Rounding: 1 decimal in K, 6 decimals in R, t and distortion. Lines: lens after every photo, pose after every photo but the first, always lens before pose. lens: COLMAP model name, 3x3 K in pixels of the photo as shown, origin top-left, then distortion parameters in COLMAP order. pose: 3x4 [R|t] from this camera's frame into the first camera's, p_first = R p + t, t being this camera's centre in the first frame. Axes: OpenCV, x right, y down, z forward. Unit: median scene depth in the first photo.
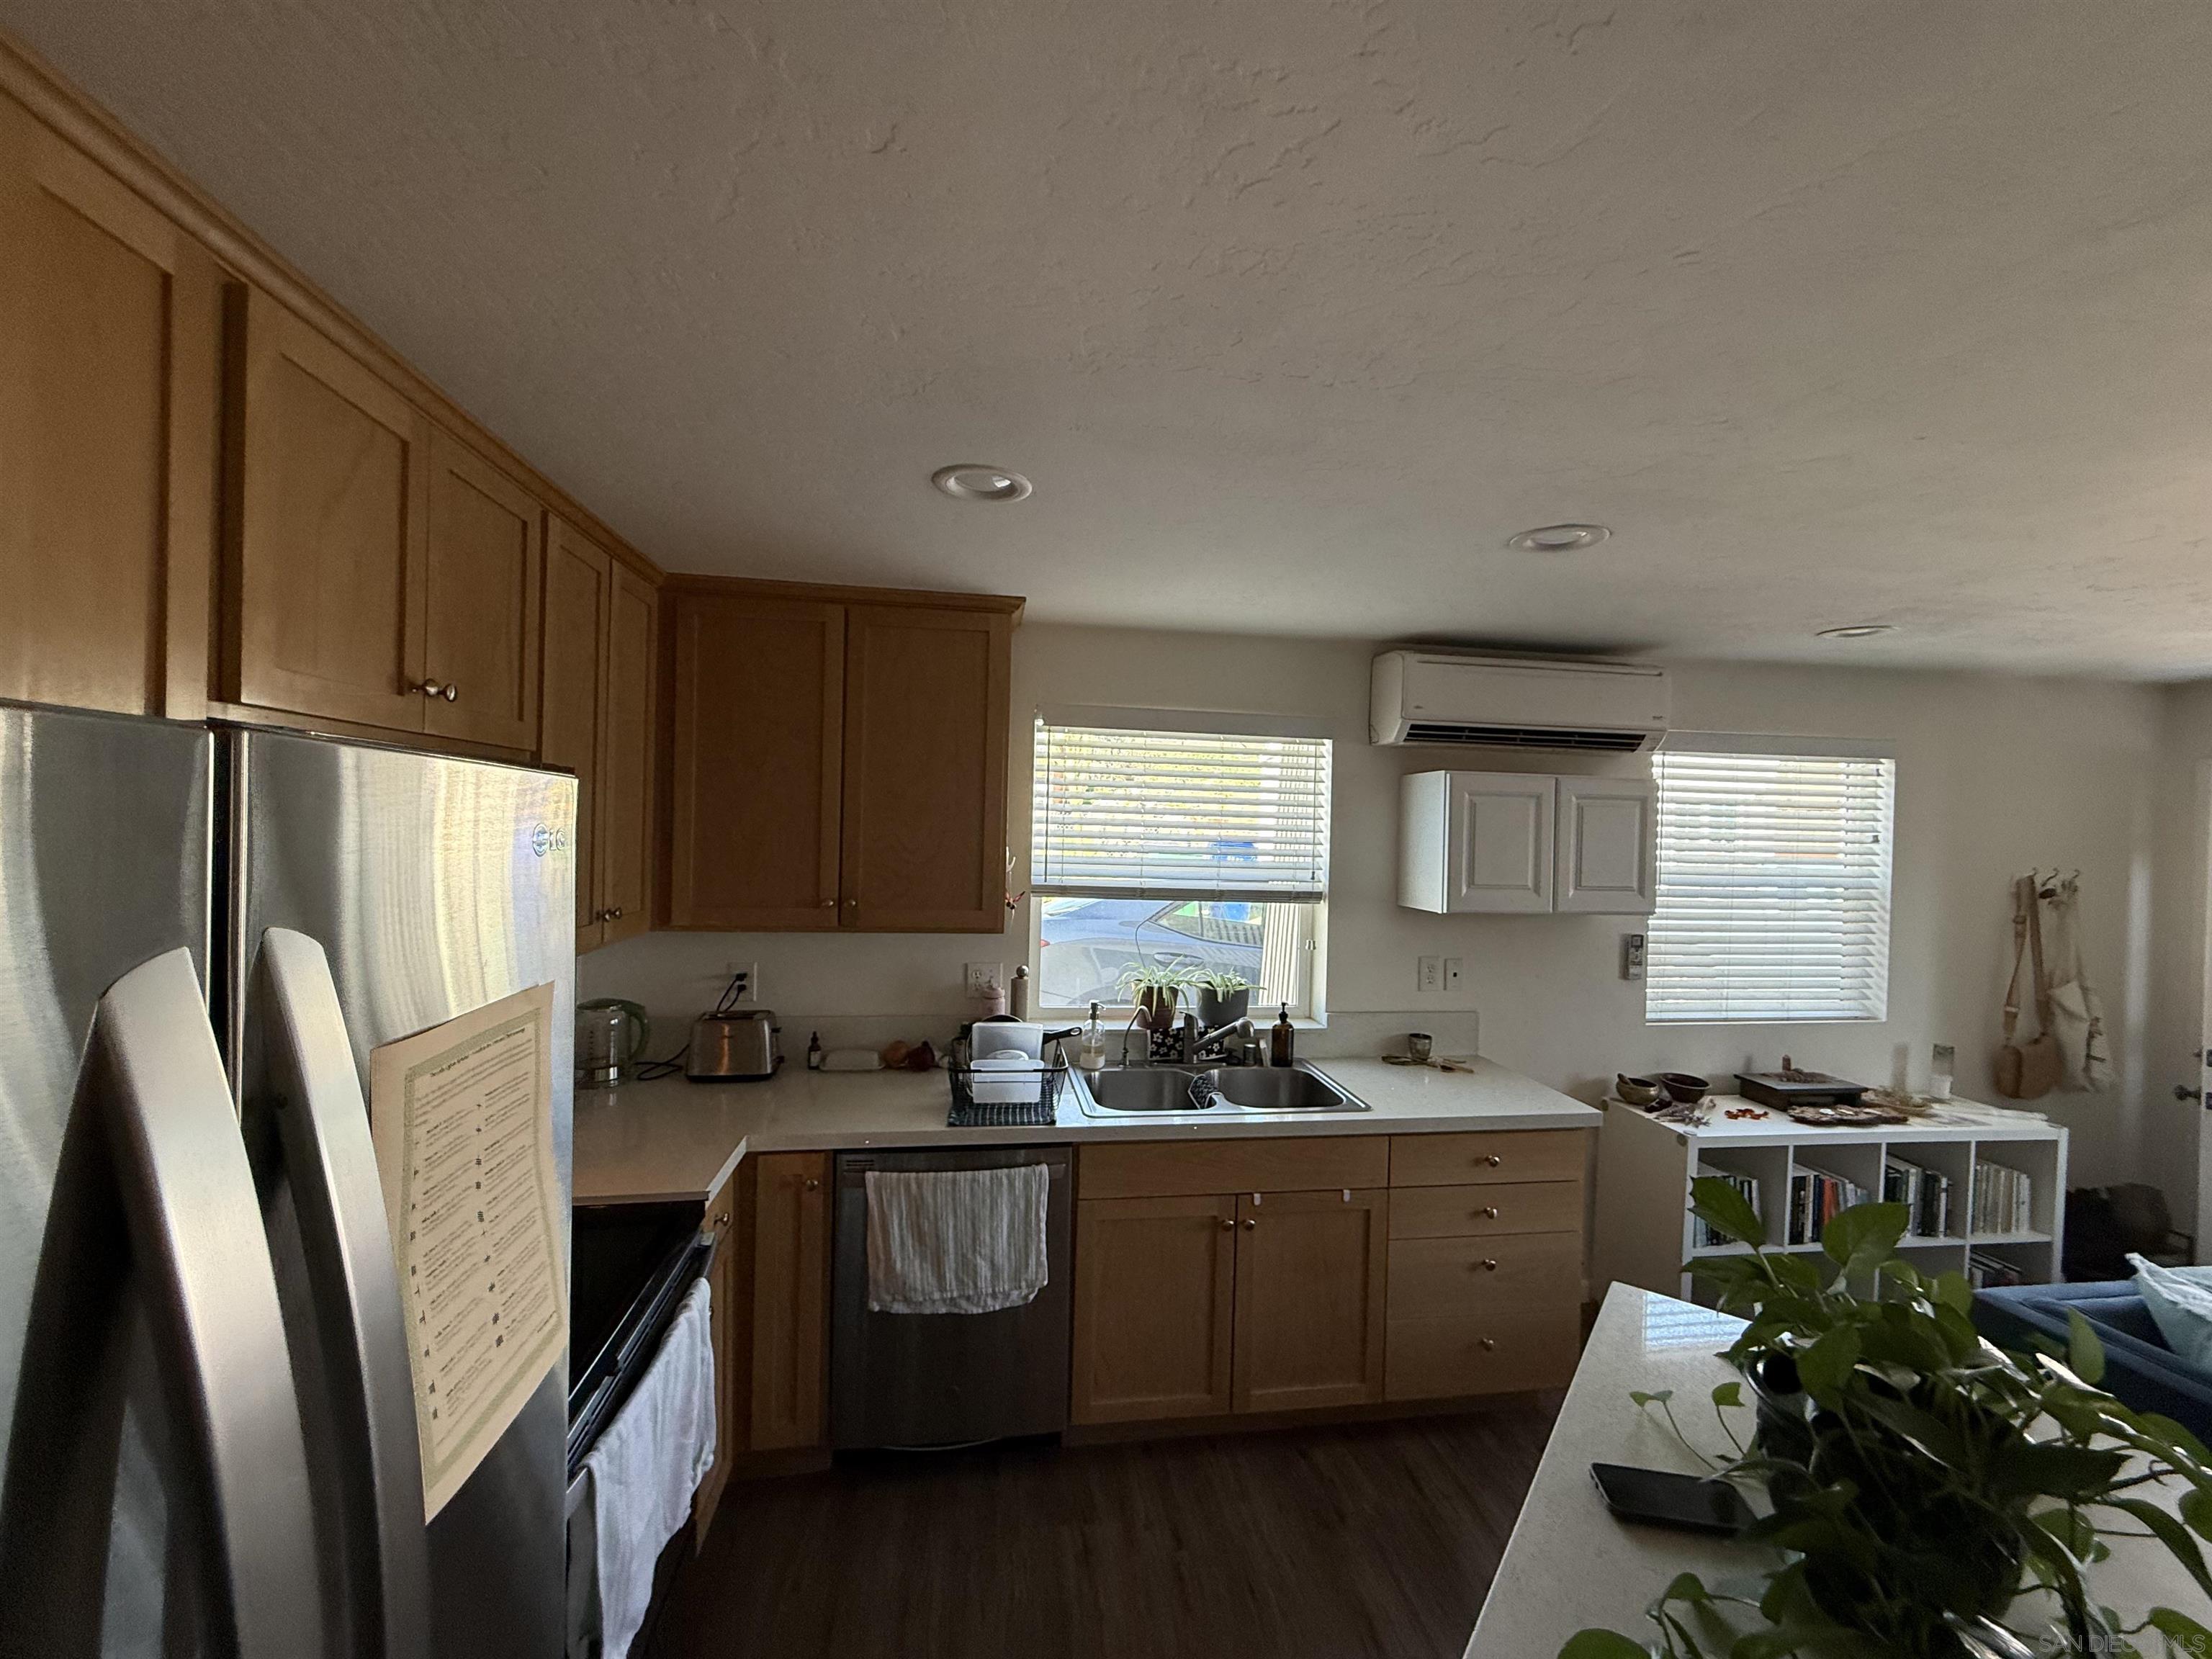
lens RADIAL K [[879.7, 0, 1101.2], [0, 879.7, 831.0], [0, 0, 1]] dist [-0.000097, 0.000159]
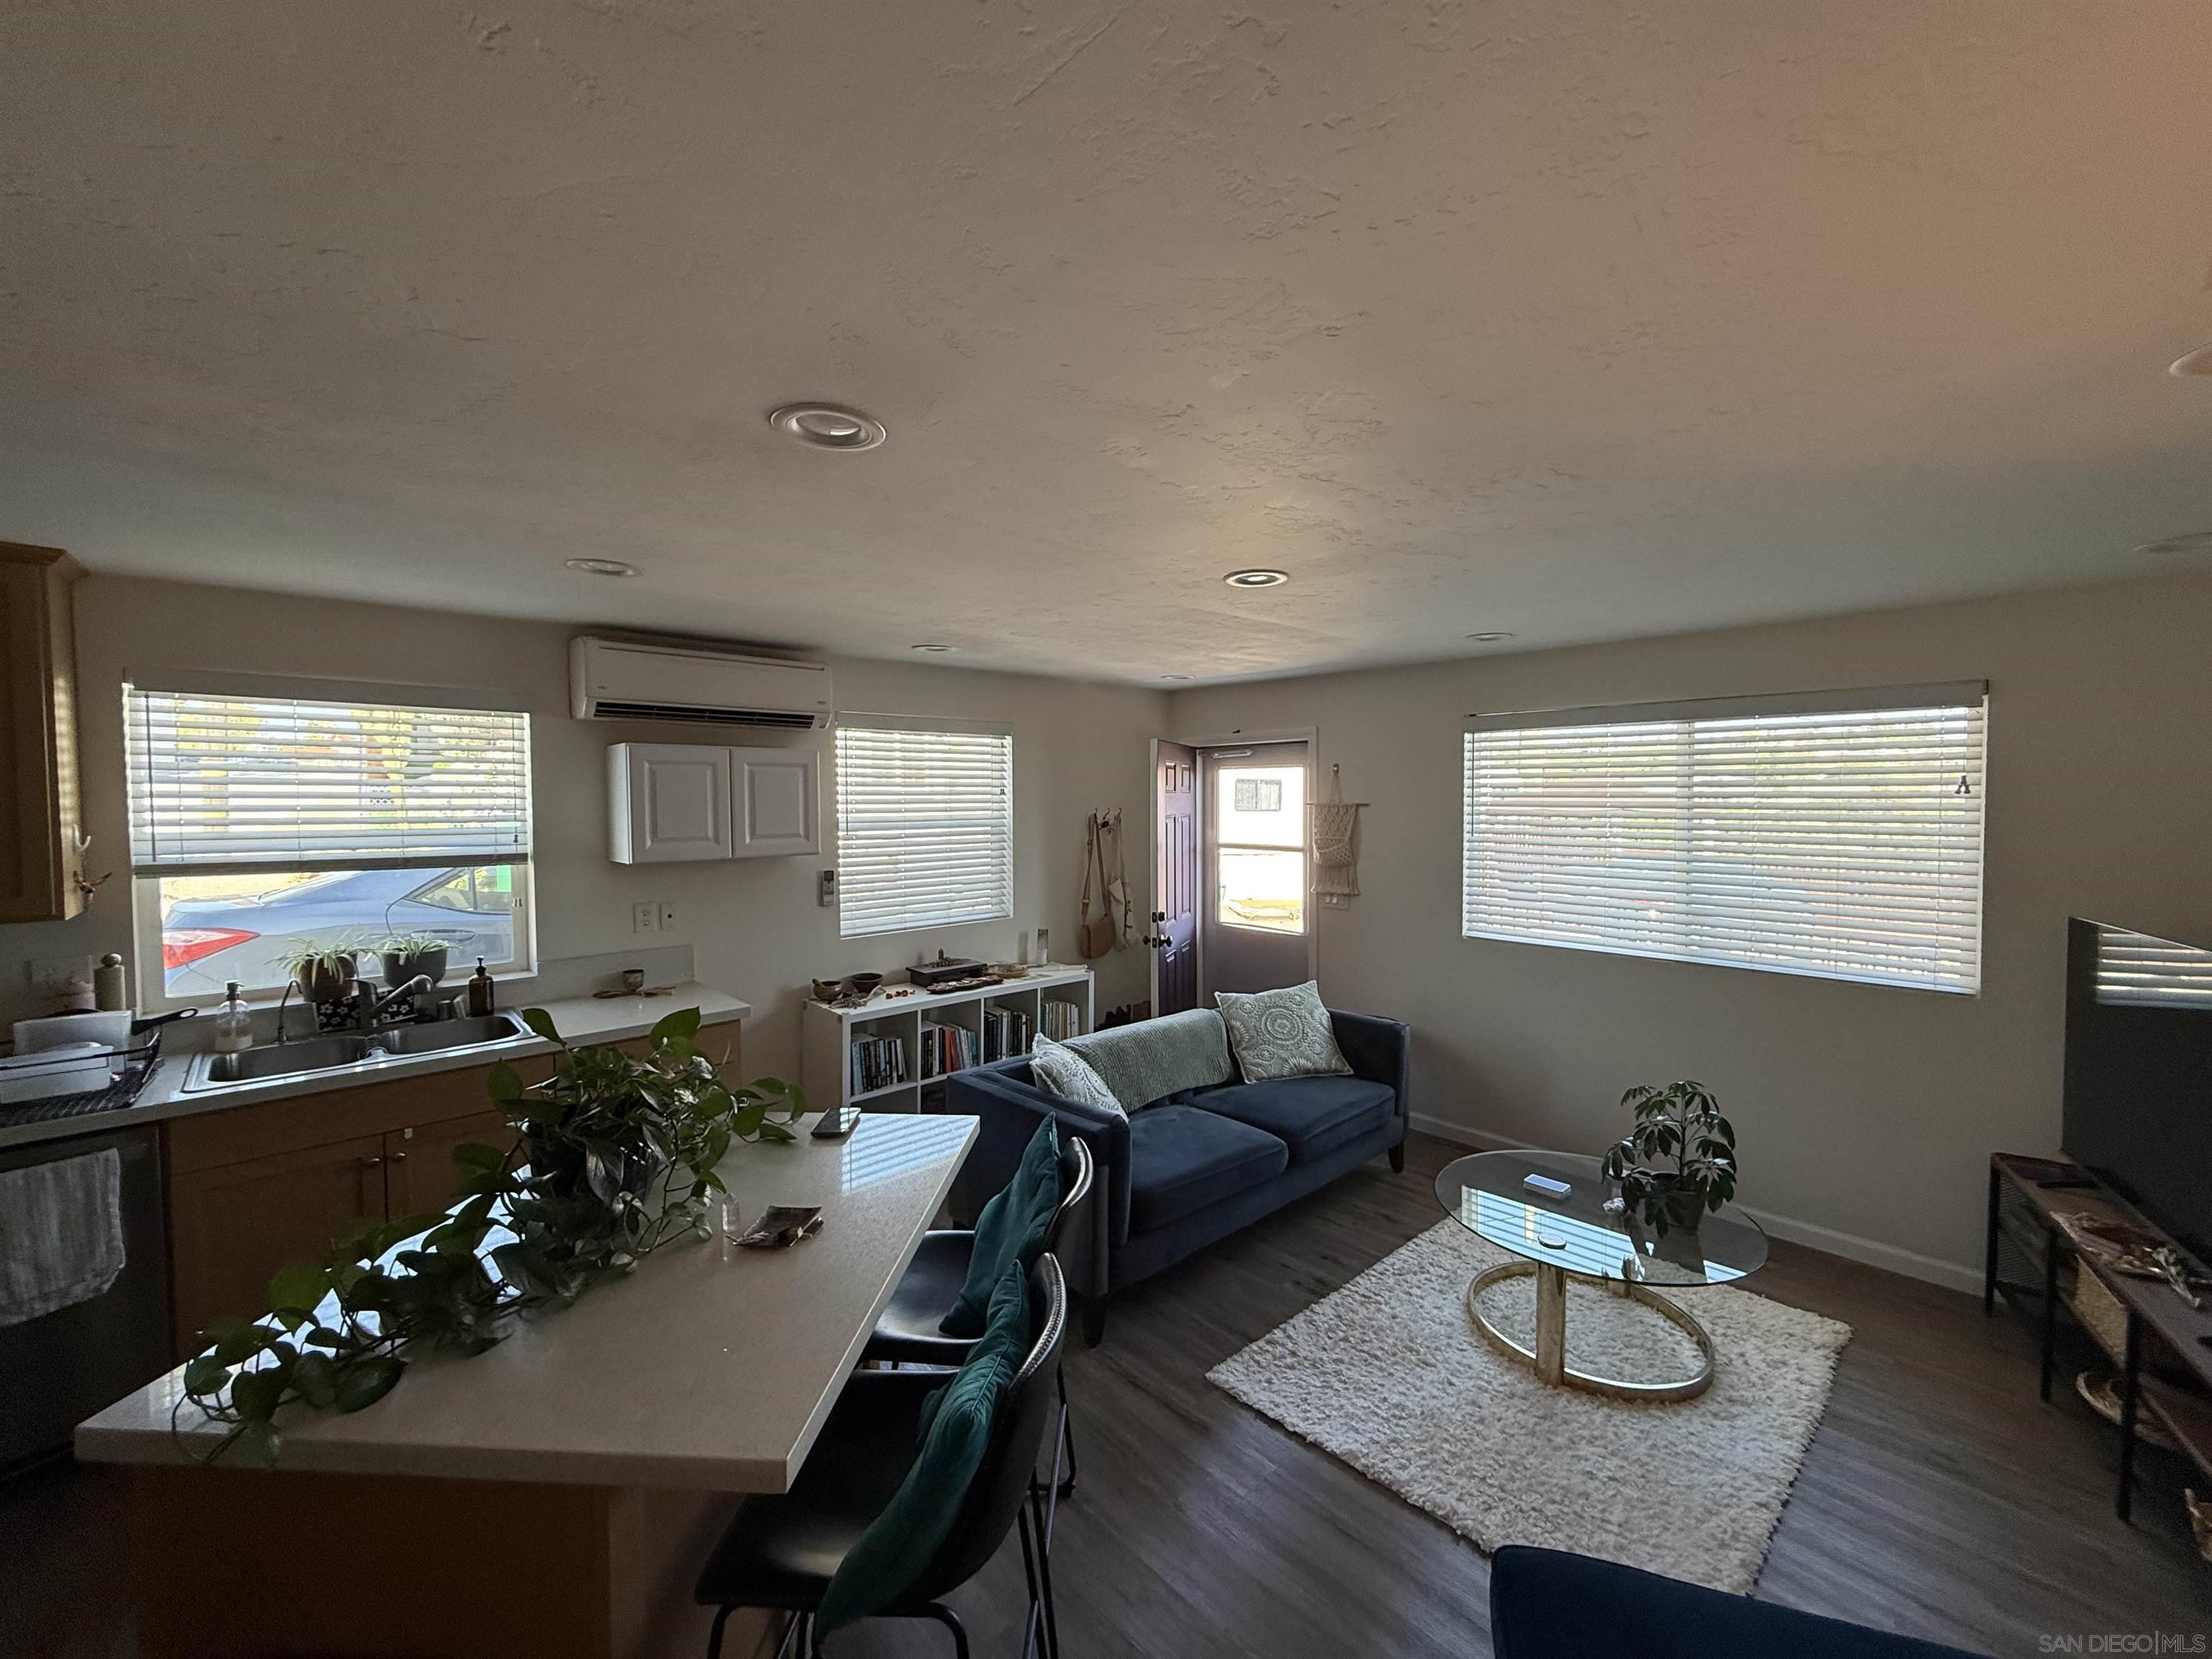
lens RADIAL K [[879.7, 0, 1101.2], [0, 879.7, 831.0], [0, 0, 1]] dist [-0.000097, 0.000159]
pose [[0.824601, -0.050716, 0.563436, 0.235551], [0.028156, 0.998418, 0.048663, 0.009072], [-0.565013, -0.024264, 0.824725, -0.315417]]
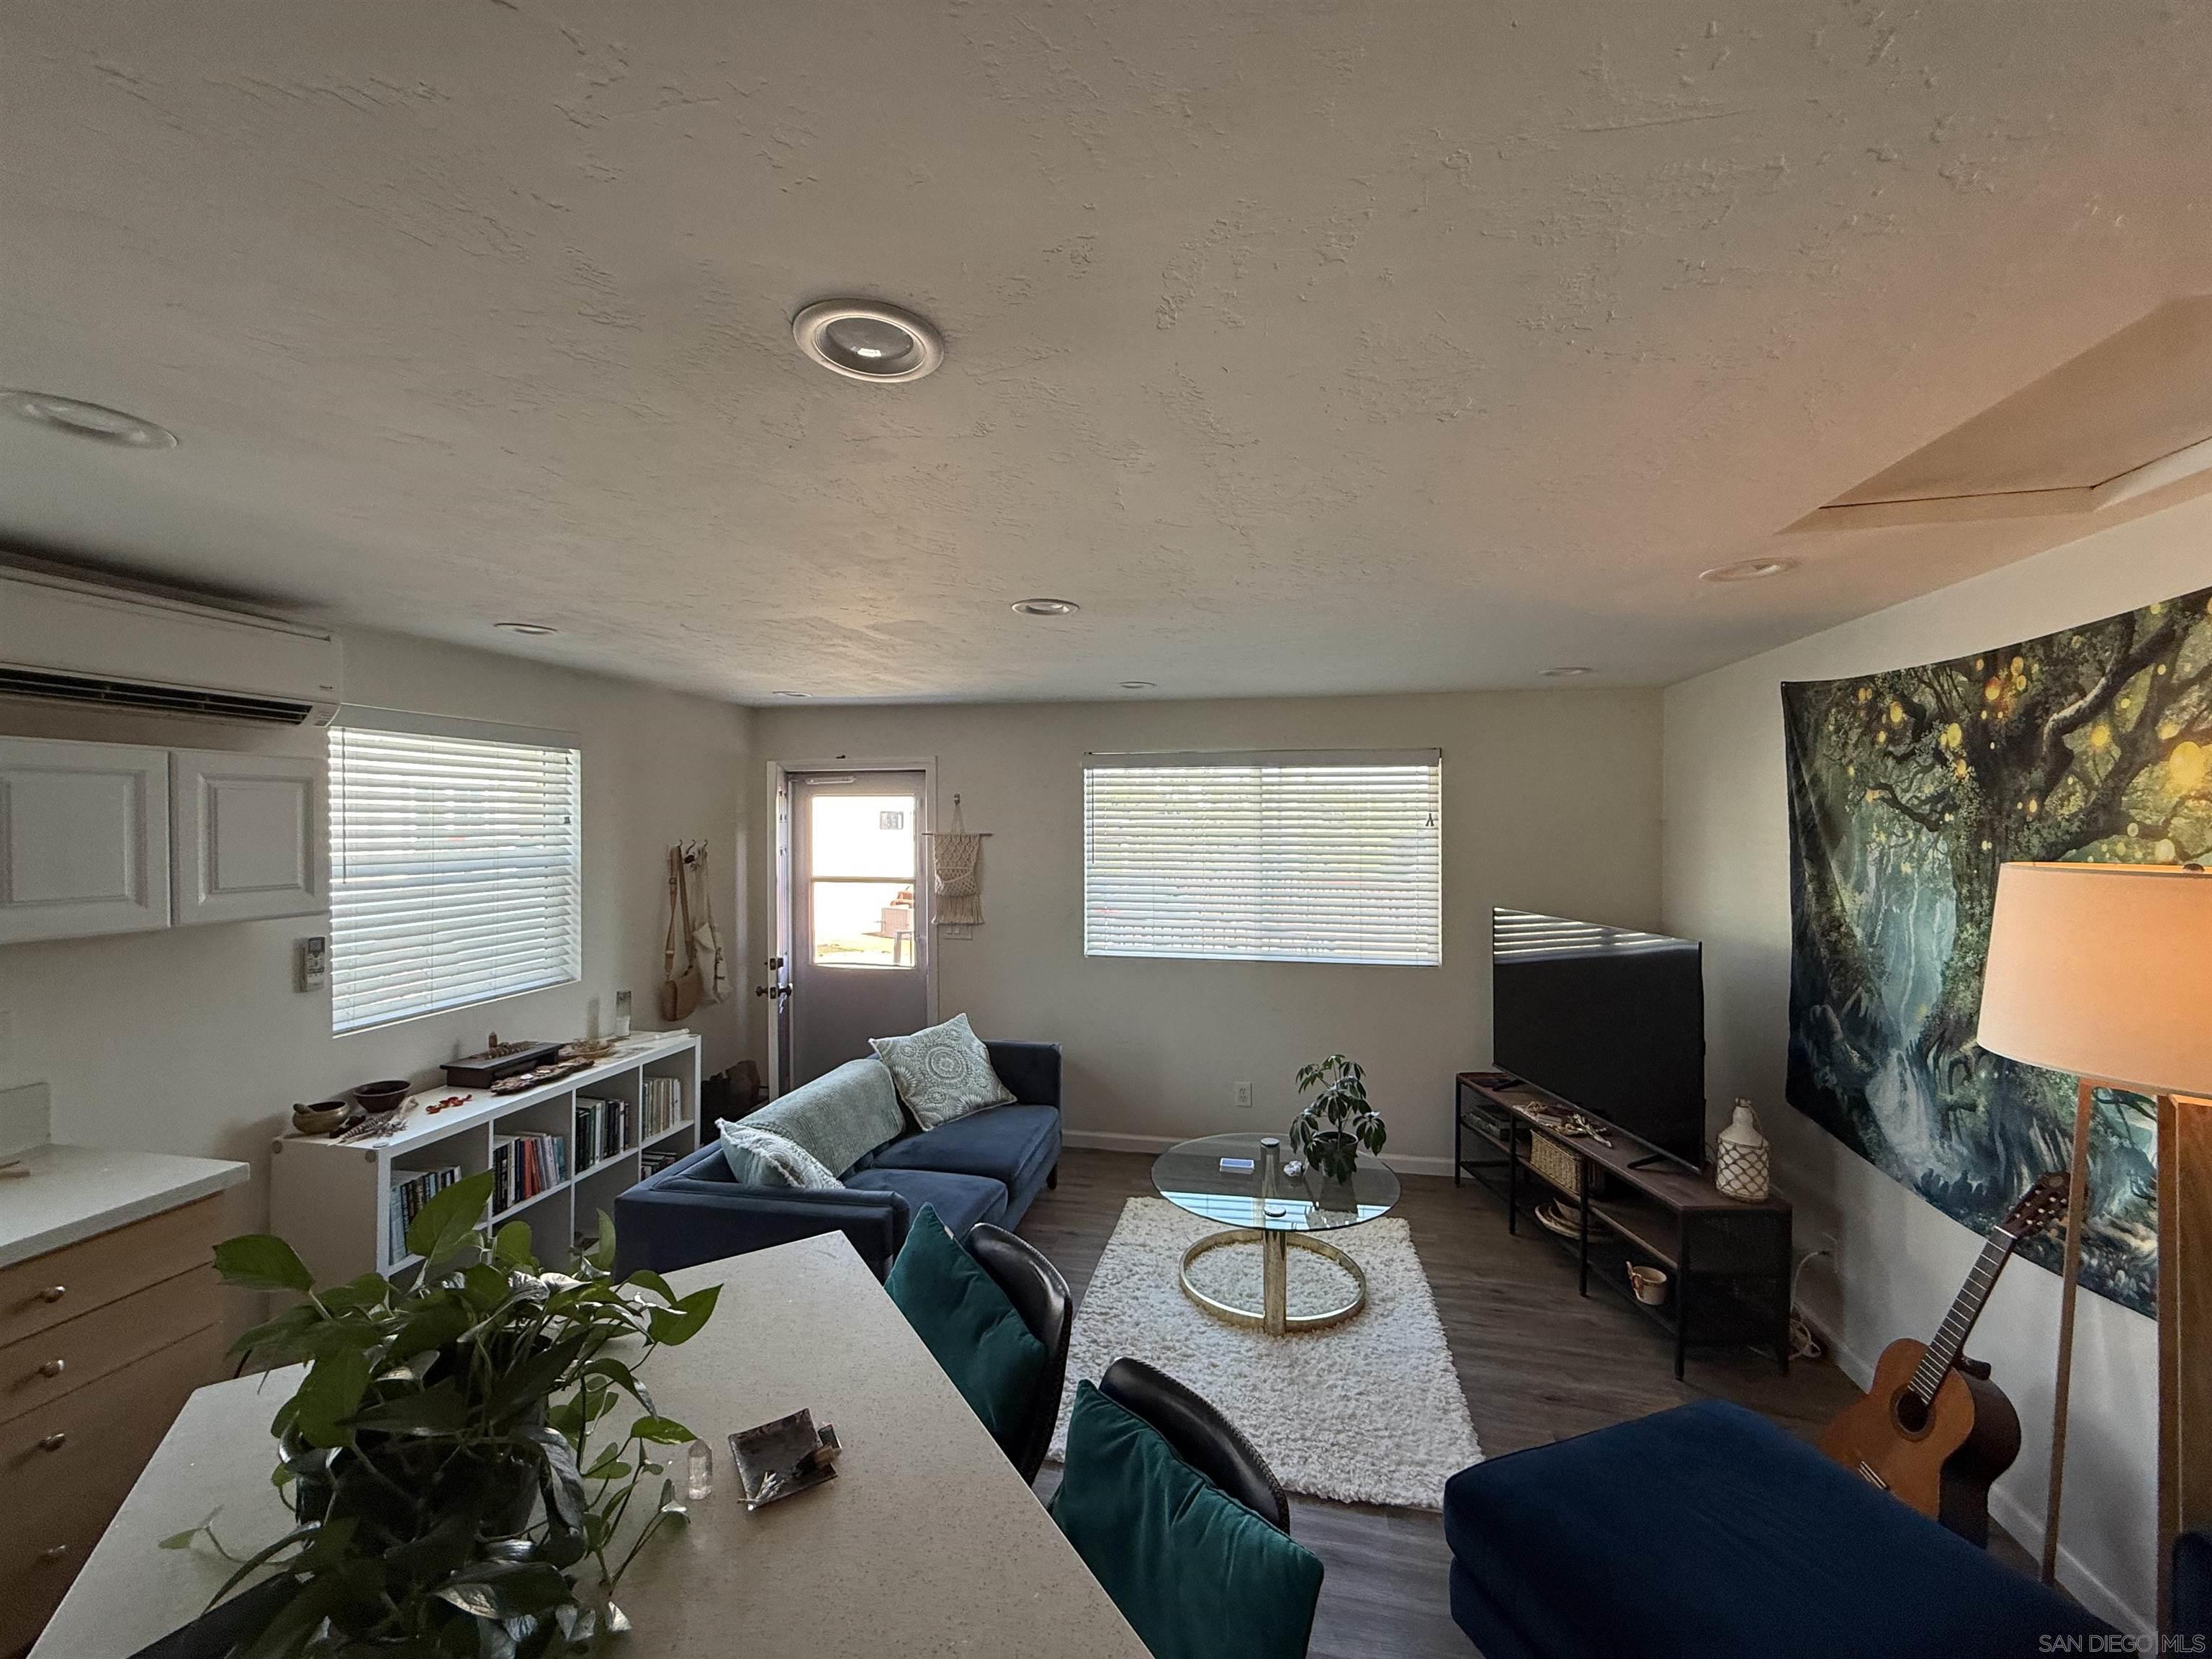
lens RADIAL K [[879.7, 0, 1101.2], [0, 879.7, 831.0], [0, 0, 1]] dist [-0.000097, 0.000159]
pose [[0.340134, -0.034756, 0.939734, 0.069909], [0.014798, 0.999391, 0.031606, -0.002879], [-0.940260, 0.003156, 0.340441, -0.021166]]
